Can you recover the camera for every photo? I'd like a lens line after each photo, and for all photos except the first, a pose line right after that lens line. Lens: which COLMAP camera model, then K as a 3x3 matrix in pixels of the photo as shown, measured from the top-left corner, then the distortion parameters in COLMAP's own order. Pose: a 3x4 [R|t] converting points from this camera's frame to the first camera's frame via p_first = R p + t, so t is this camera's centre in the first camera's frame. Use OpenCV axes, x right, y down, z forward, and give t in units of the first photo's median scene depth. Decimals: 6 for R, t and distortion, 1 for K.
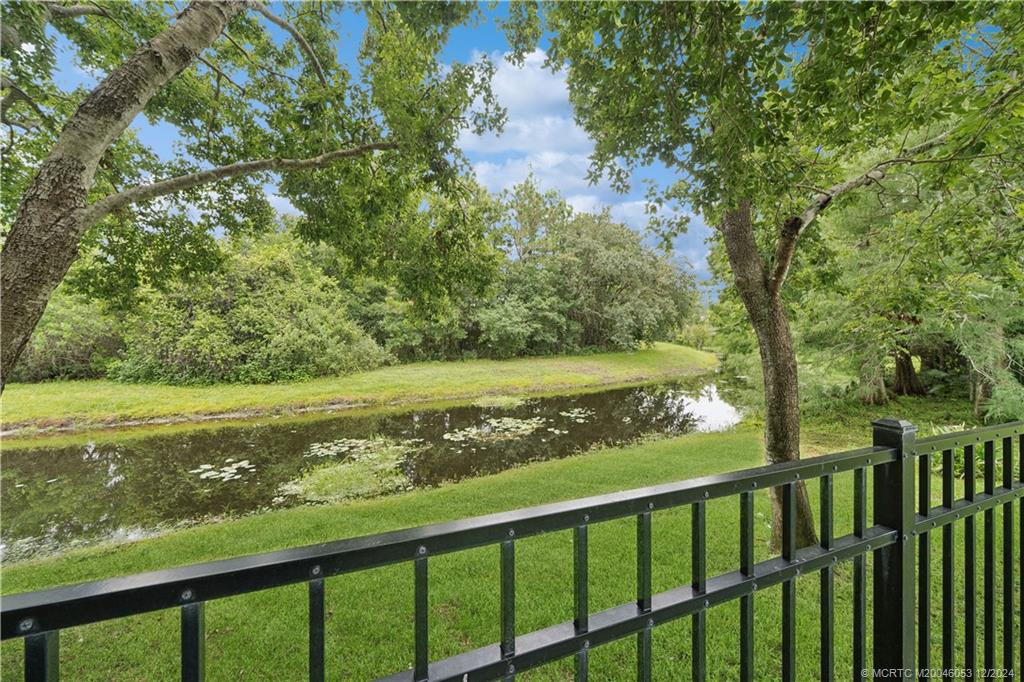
lens RADIAL K [[363.2, 0, 504.3], [0, 363.2, 335.6], [0, 0, 1]] dist [-0.002561, -0.000091]
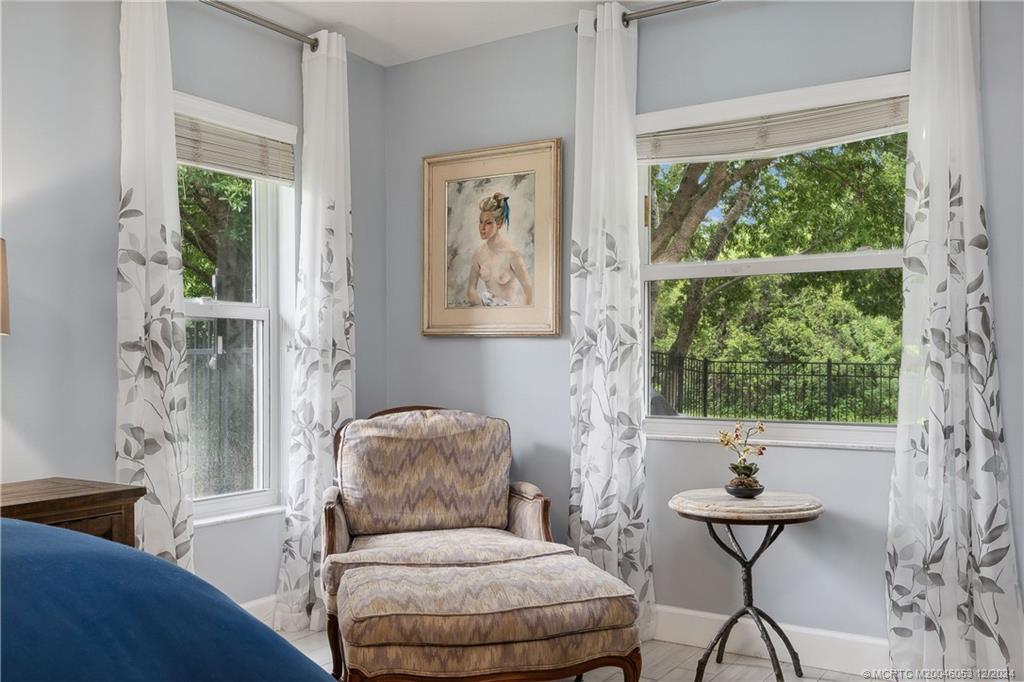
lens RADIAL K [[904.7, 0, 511.1], [0, 904.7, 345.6], [0, 0, 1]] dist [0.012342, 0.001681]
pose [[0.596036, -0.009161, -0.802905, 0.511075], [-0.010106, 0.999770, -0.018910, 0.017173], [0.802894, 0.019385, 0.595807, -0.630998]]
